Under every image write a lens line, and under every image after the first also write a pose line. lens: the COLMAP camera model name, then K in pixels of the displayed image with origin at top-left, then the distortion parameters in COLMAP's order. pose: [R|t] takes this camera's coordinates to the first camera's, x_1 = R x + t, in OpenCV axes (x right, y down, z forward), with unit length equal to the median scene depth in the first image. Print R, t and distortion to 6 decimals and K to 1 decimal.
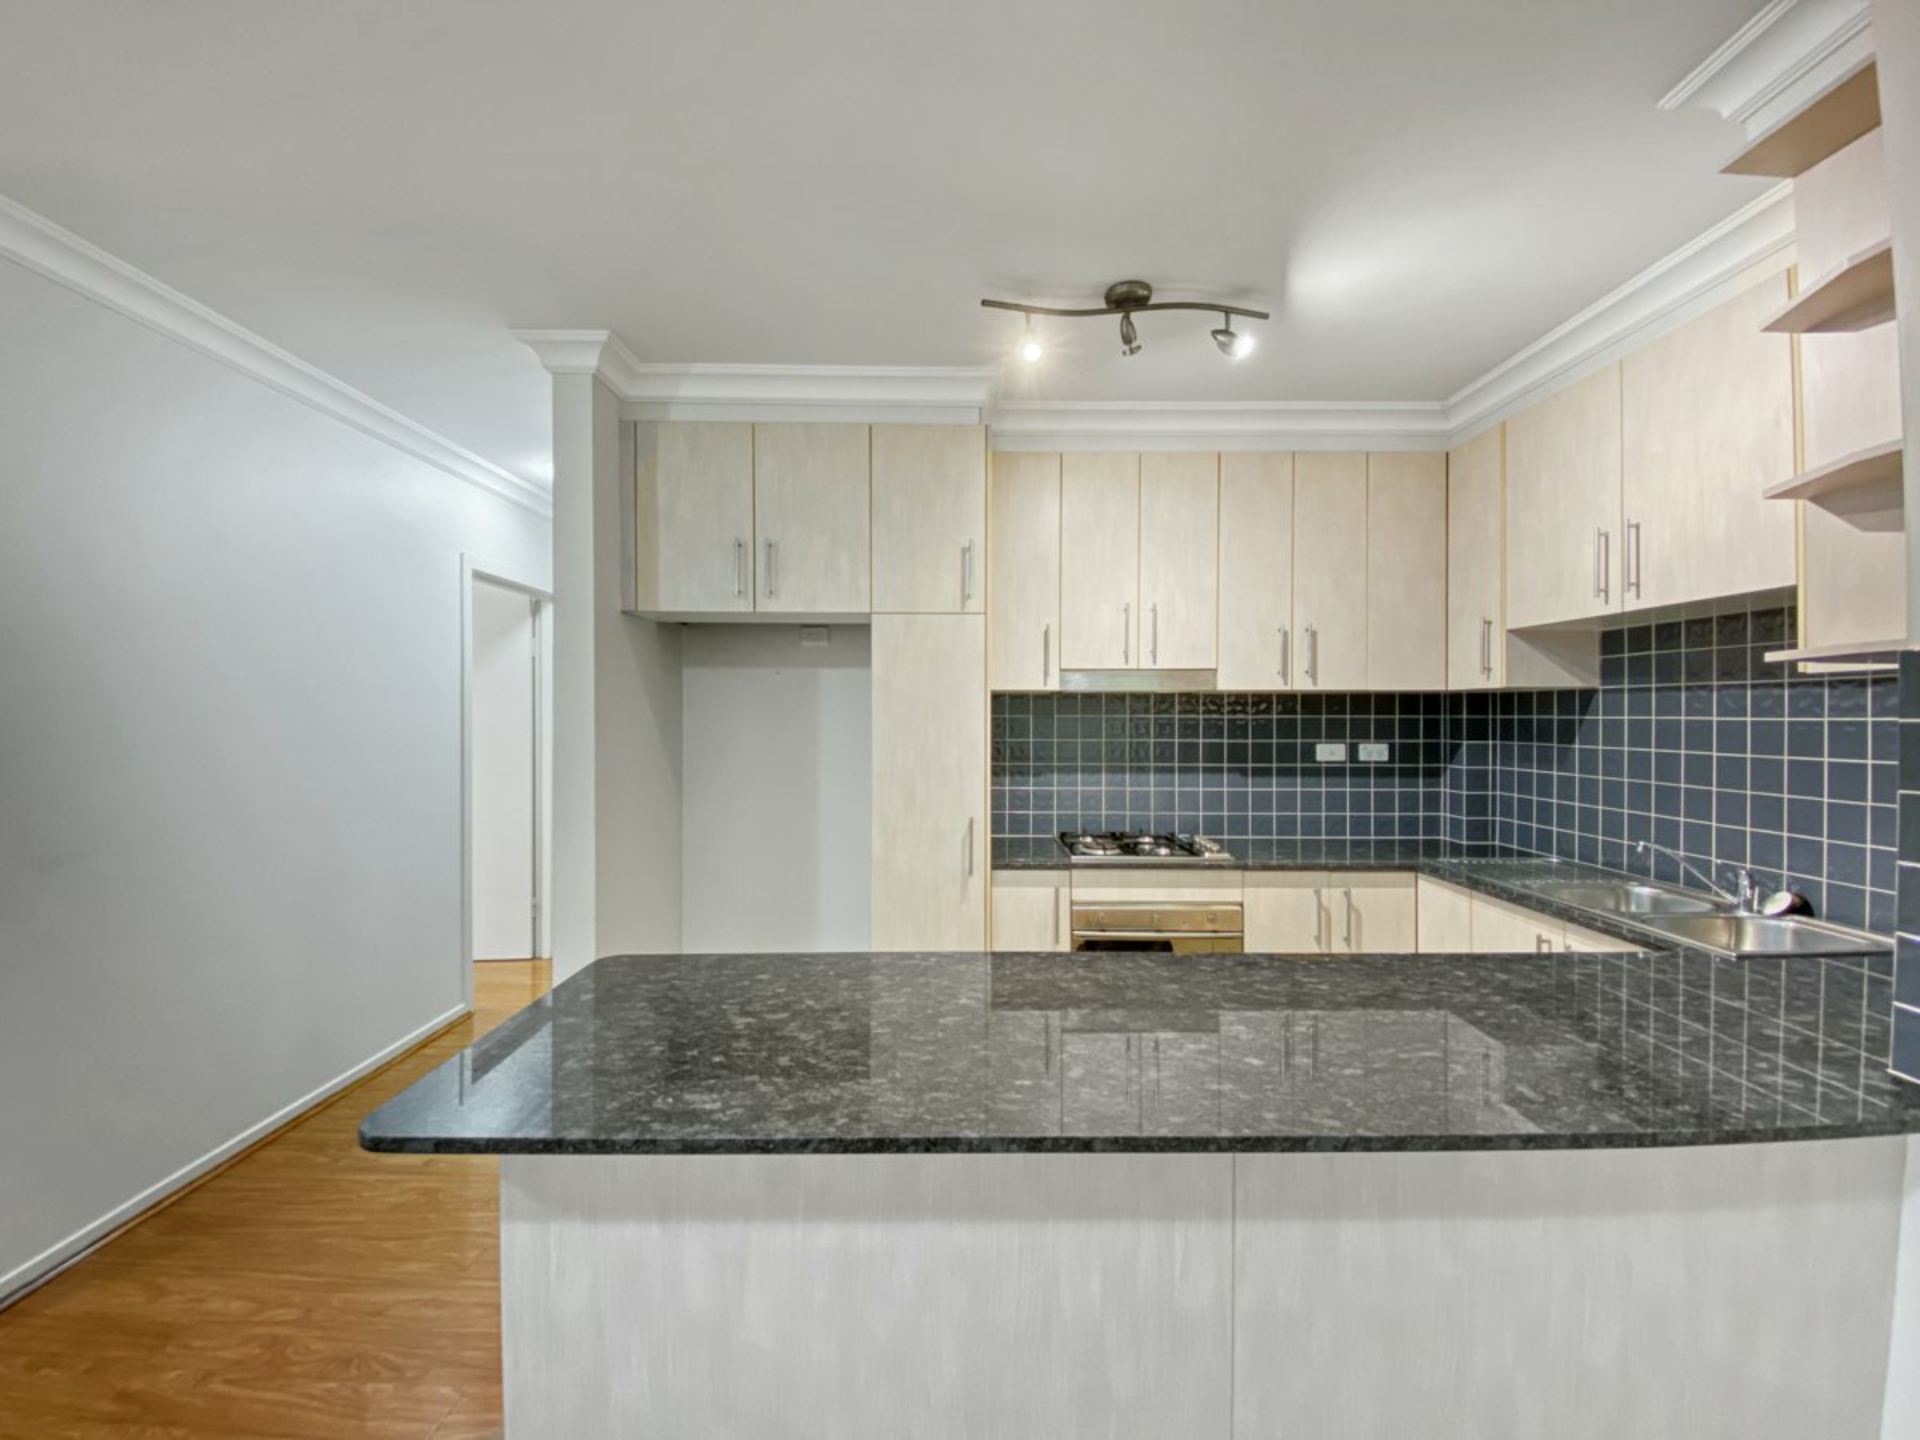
lens RADIAL K [[793.9, 0, 949.6], [0, 793.9, 723.9], [0, 0, 1]] dist [0.004061, -0.000571]
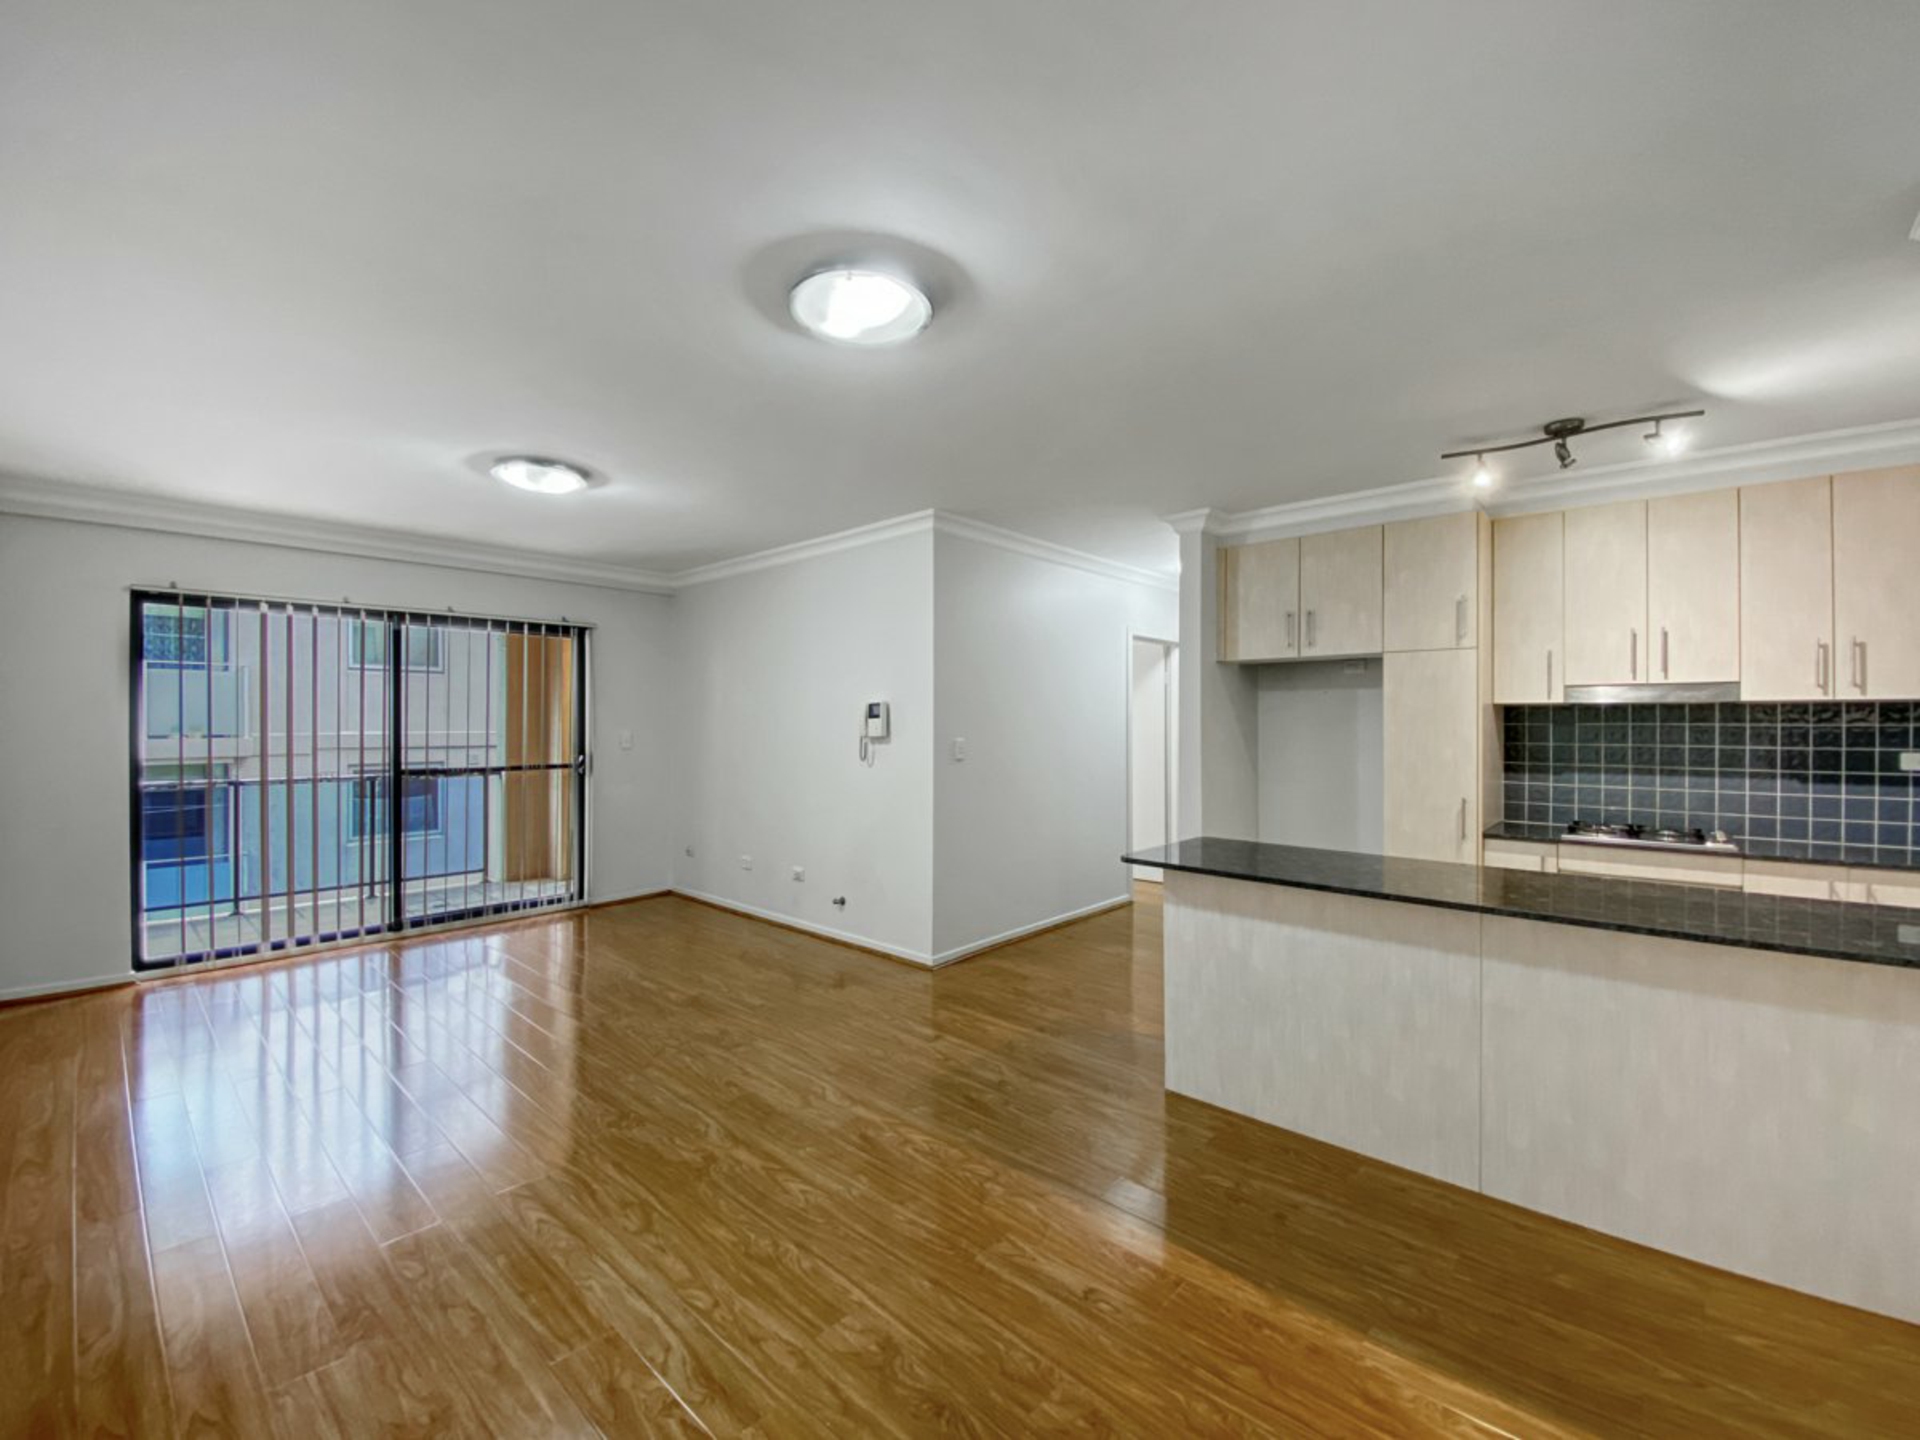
lens RADIAL K [[793.9, 0, 949.7], [0, 793.9, 723.5], [0, 0, 1]] dist [0.004061, -0.000571]
pose [[0.741696, 0.003657, -0.670726, 0.268653], [-0.012096, 0.999895, -0.007923, 0.011553], [0.670627, 0.013990, 0.741662, -0.571122]]
